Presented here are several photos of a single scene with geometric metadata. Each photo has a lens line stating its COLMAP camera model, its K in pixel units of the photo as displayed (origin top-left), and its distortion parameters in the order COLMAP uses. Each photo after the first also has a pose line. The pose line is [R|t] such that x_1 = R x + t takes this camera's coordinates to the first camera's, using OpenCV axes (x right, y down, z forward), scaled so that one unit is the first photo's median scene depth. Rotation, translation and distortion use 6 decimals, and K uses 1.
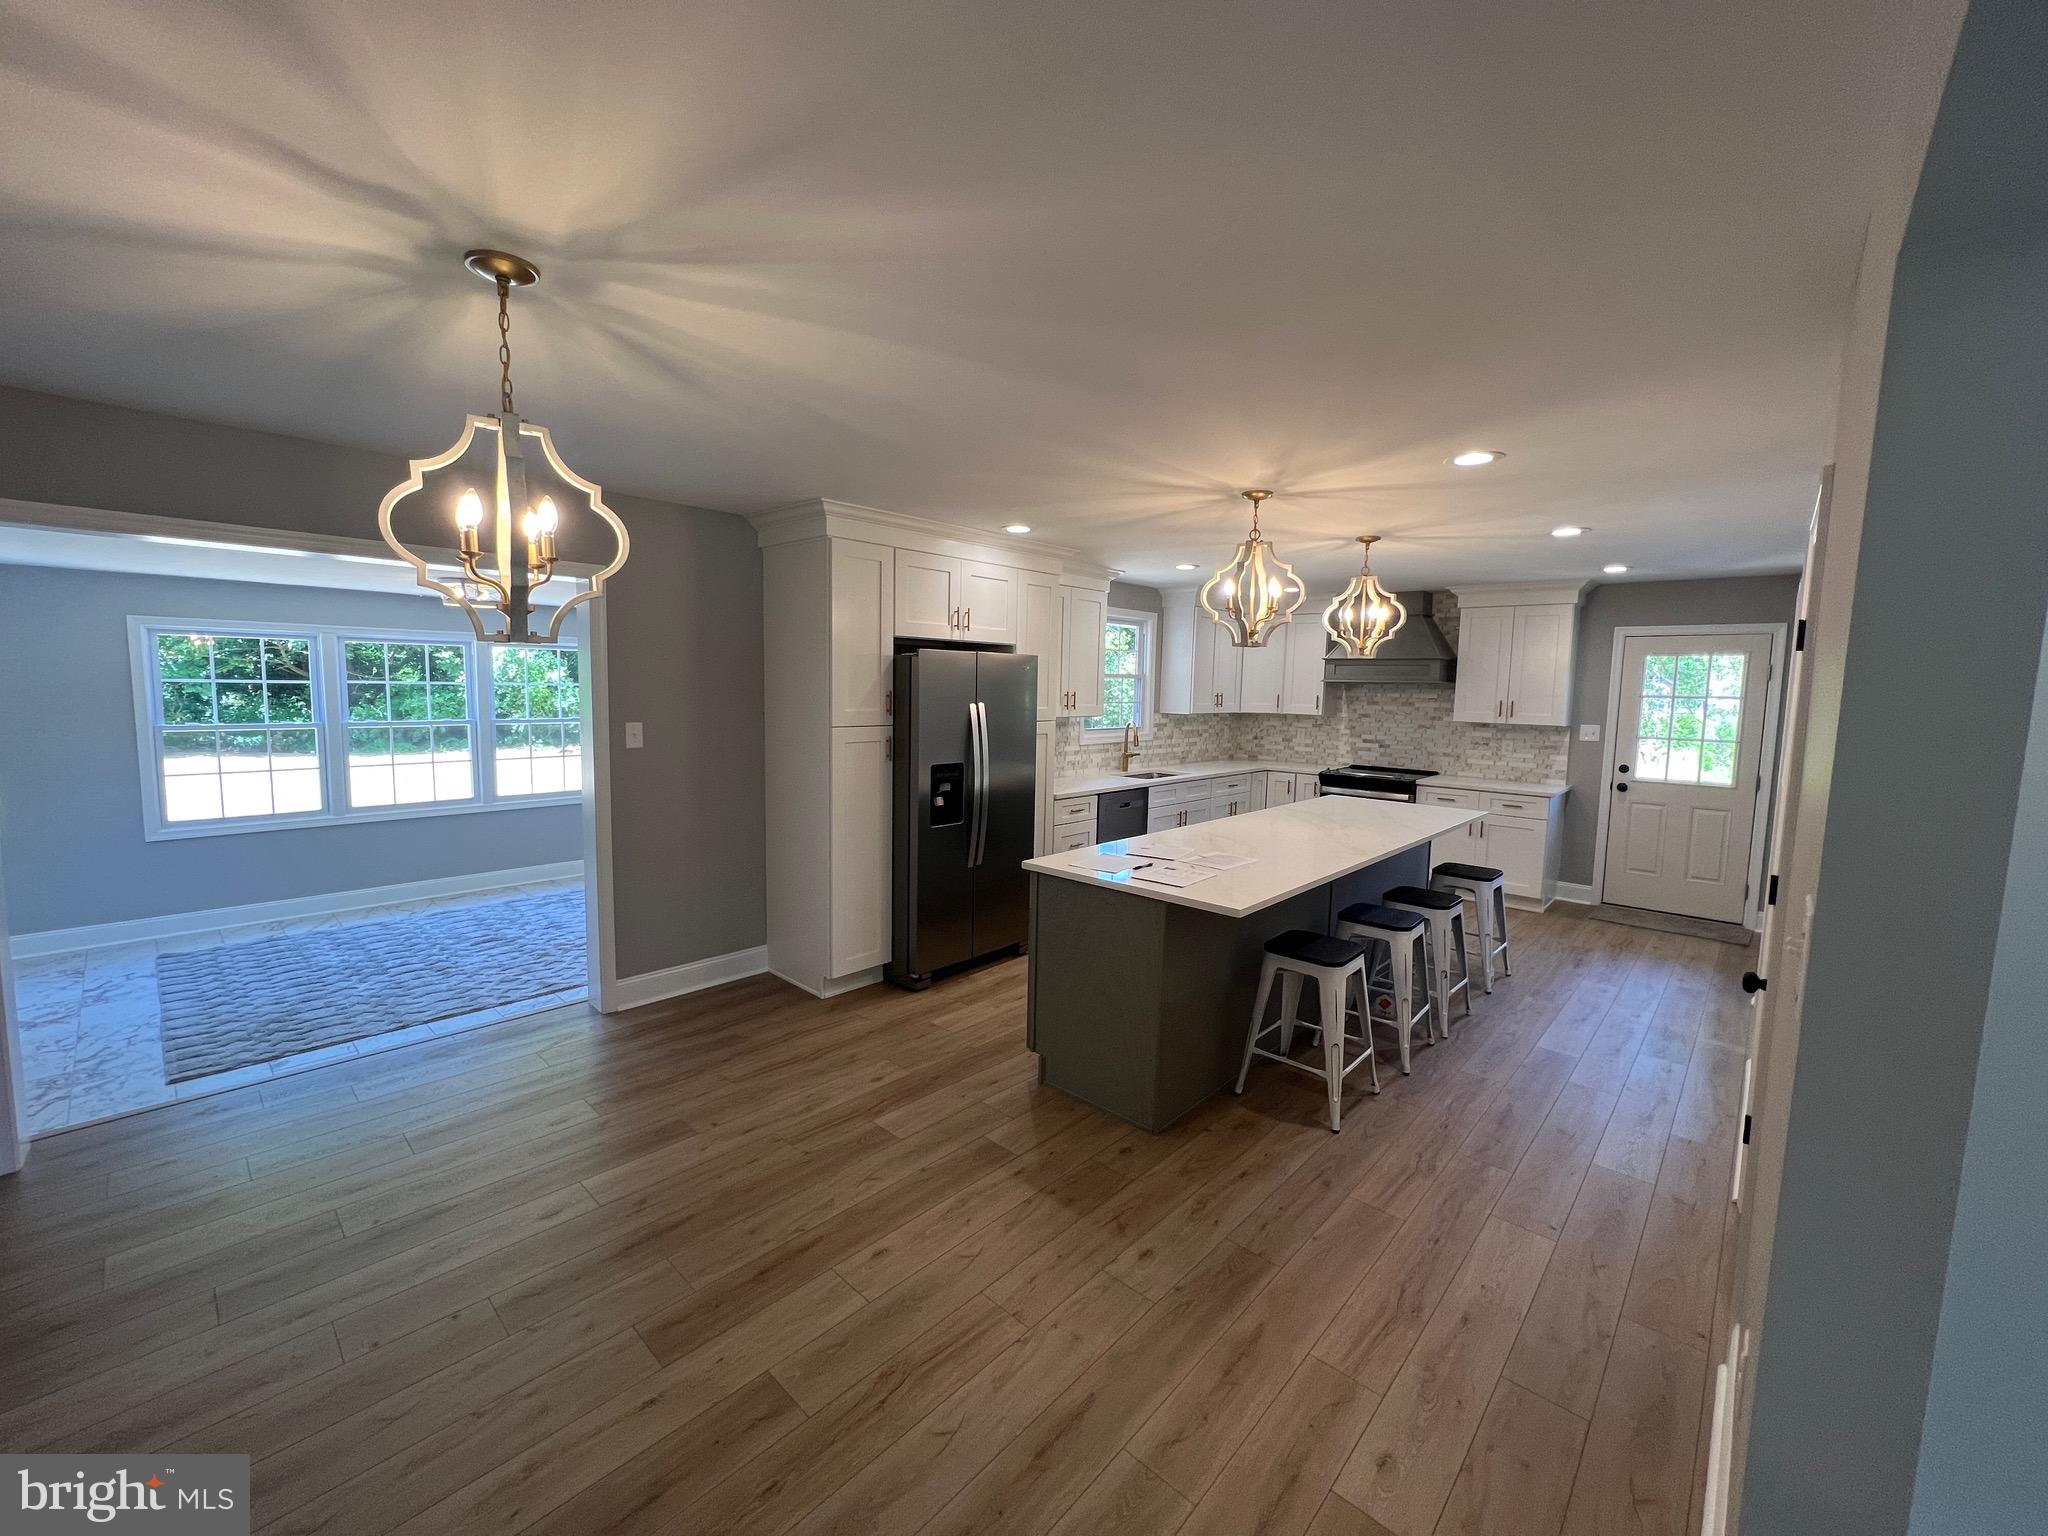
lens RADIAL K [[816.9, 0, 1019.0], [0, 816.9, 761.5], [0, 0, 1]] dist [-0.001111, -0.000158]
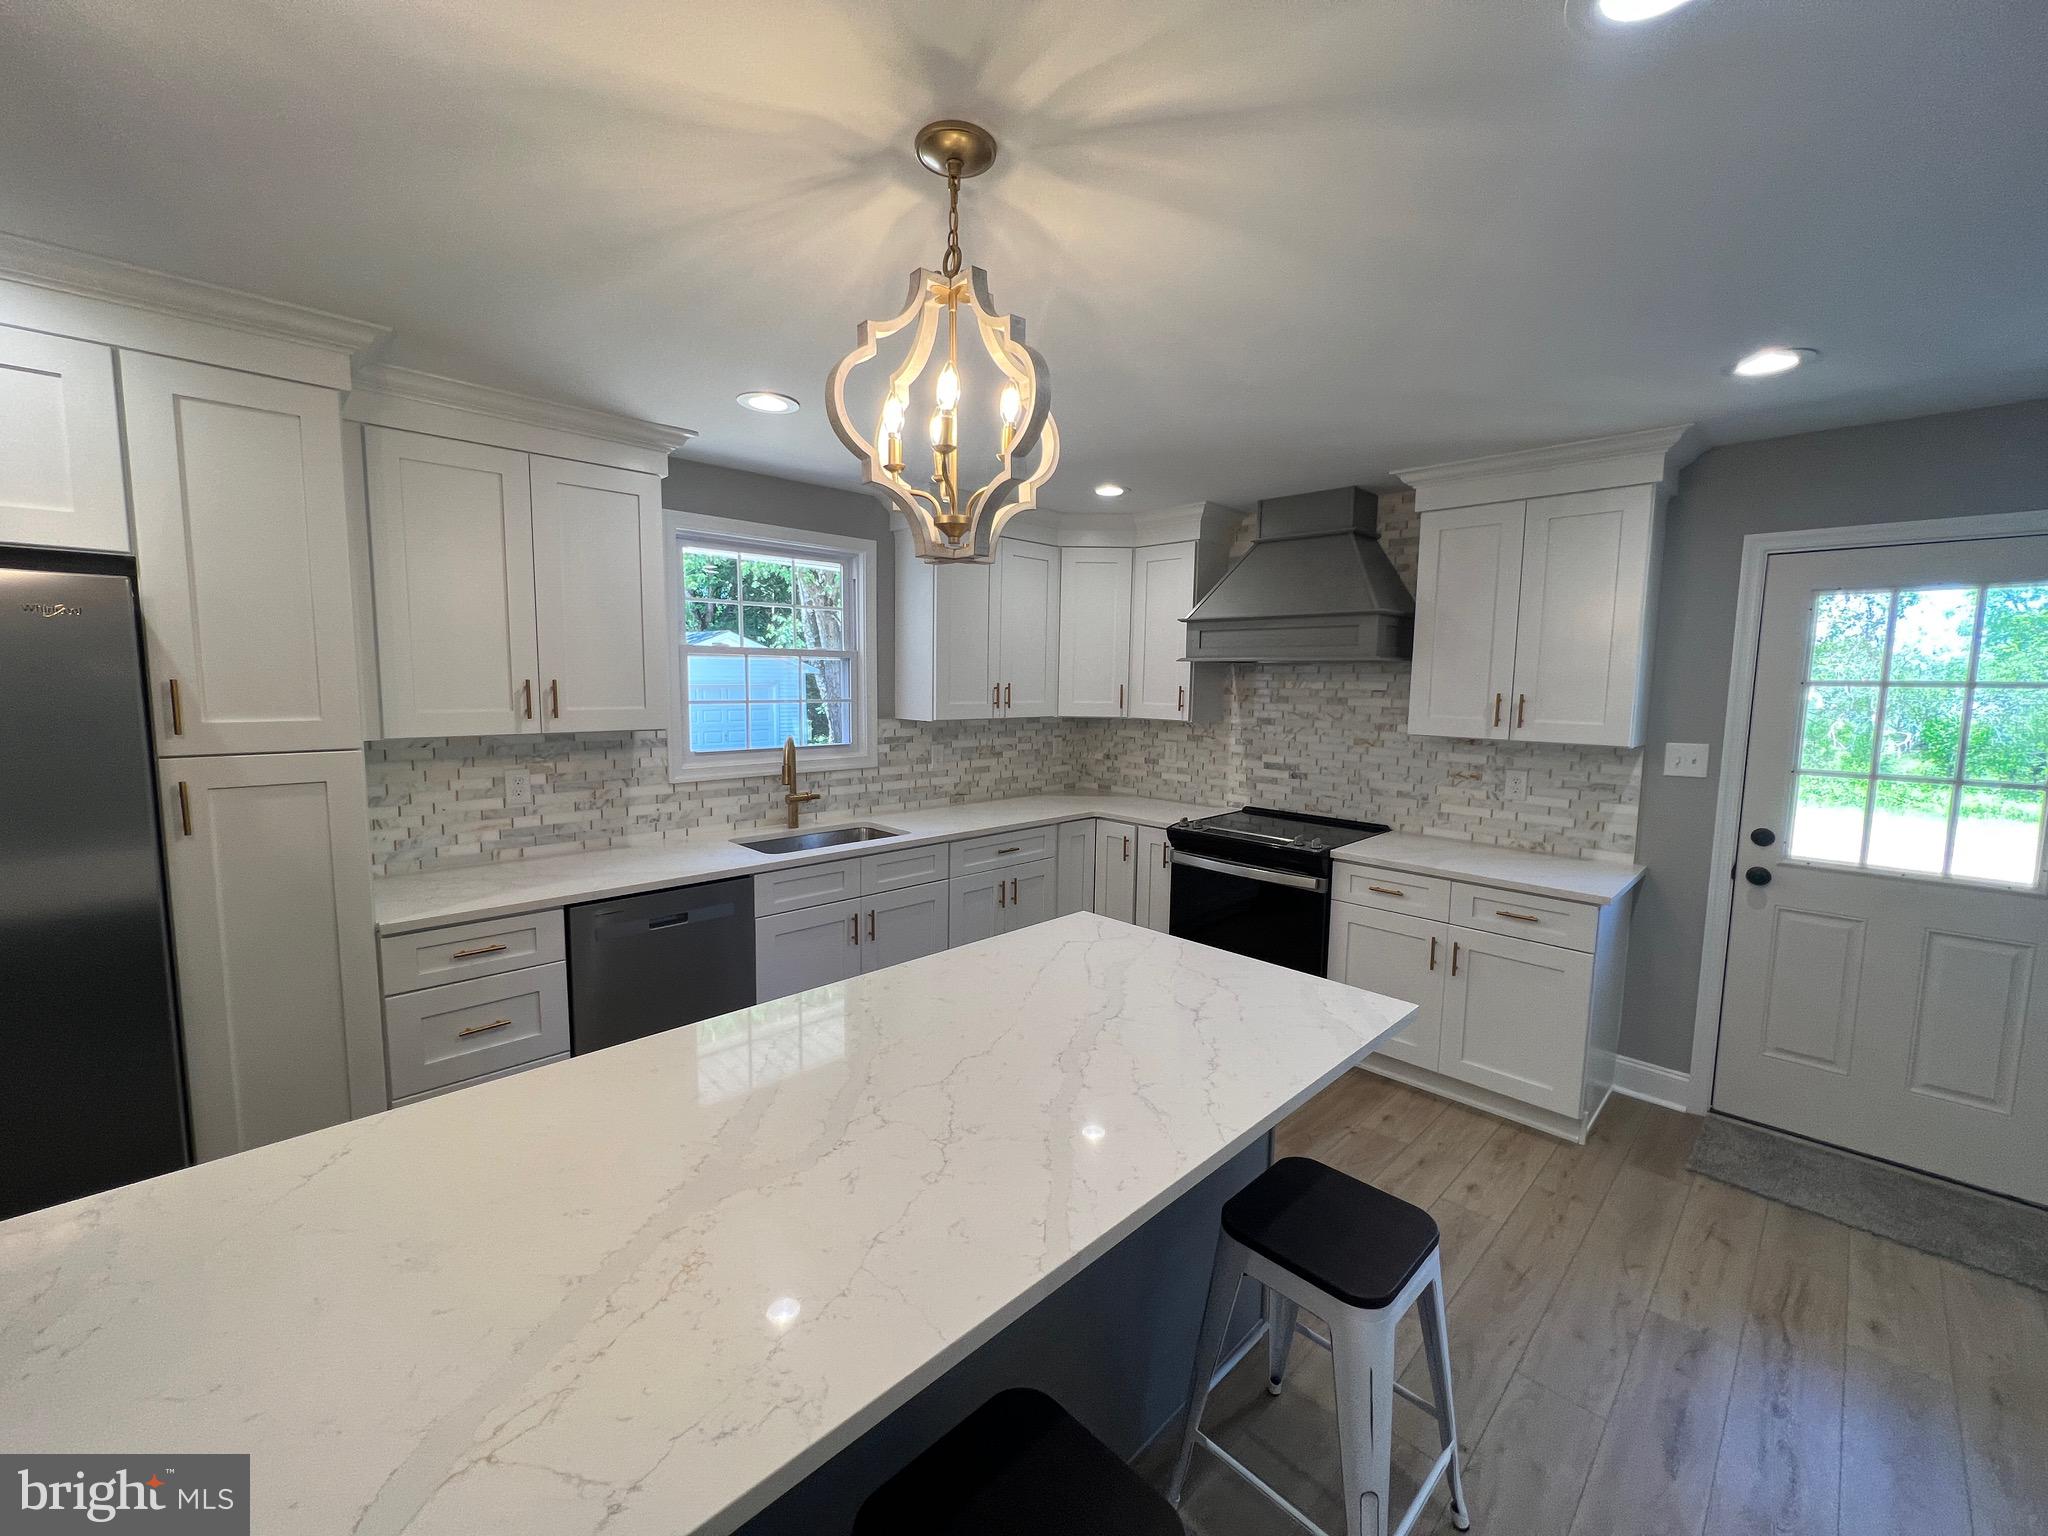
lens RADIAL K [[816.9, 0, 1019.0], [0, 816.9, 761.5], [0, 0, 1]] dist [-0.001111, -0.000158]
pose [[0.998796, -0.001954, -0.049008, 0.316347], [0.002247, 0.999980, 0.005913, -0.036298], [0.048996, -0.006016, 0.998781, 0.479569]]
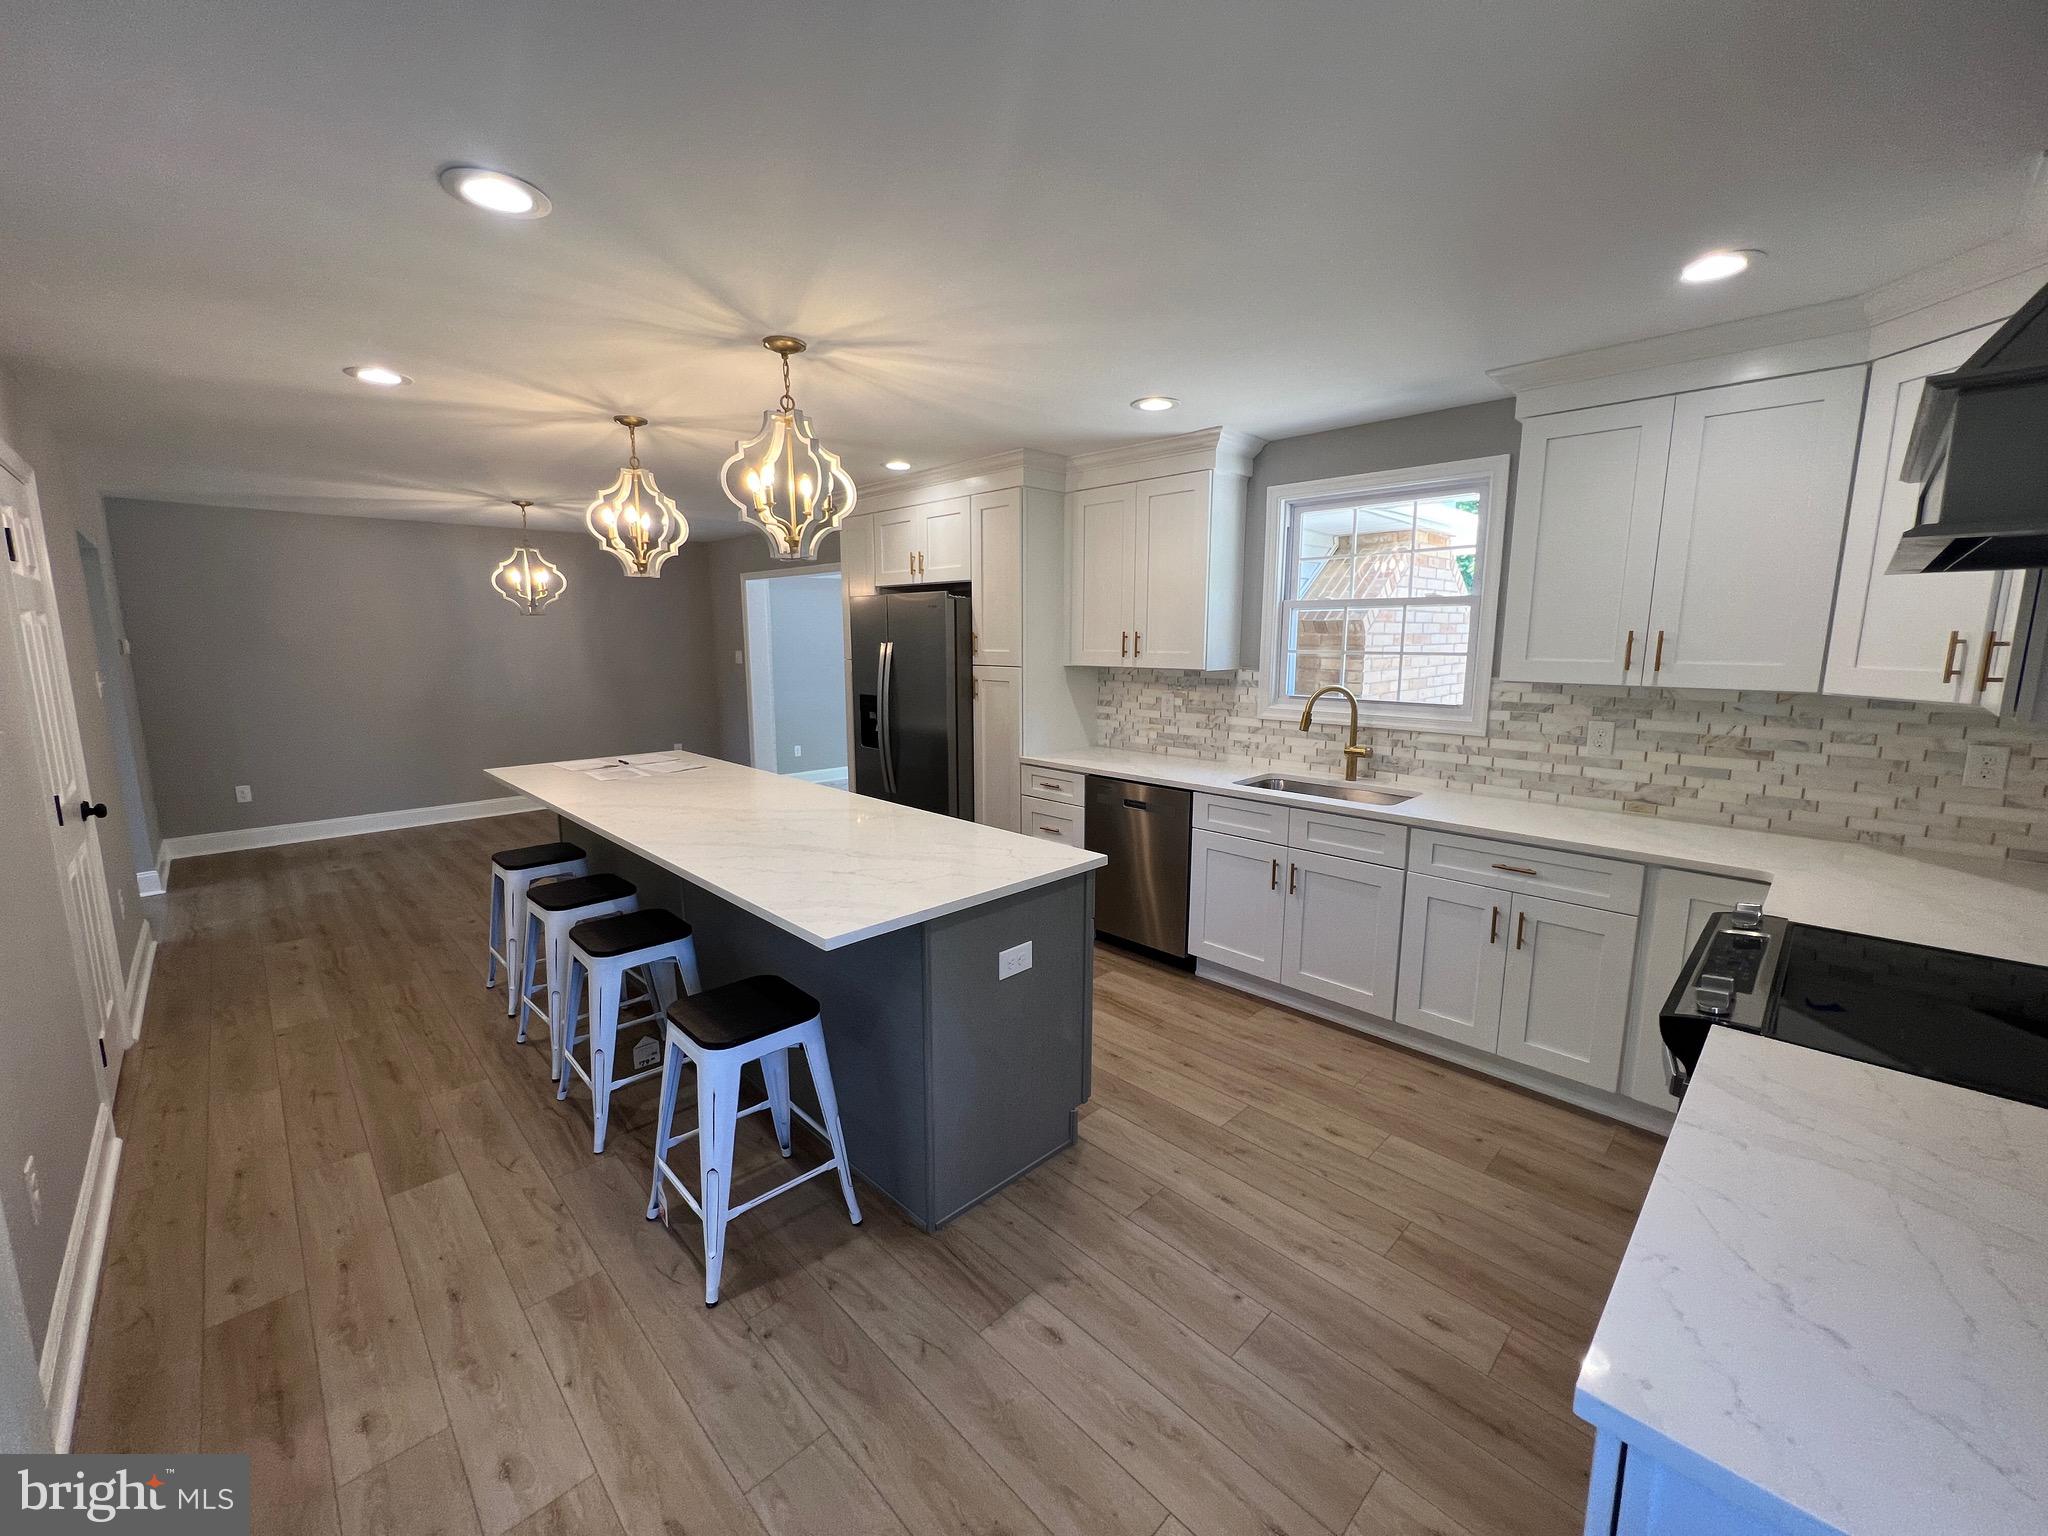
lens RADIAL K [[816.9, 0, 1019.0], [0, 816.9, 761.5], [0, 0, 1]] dist [-0.001111, -0.000158]
pose [[-0.046254, 0.134361, -0.989852, 0.694661], [-0.096846, 0.985642, 0.138315, -0.055642], [0.994224, 0.102261, -0.032577, 0.823668]]
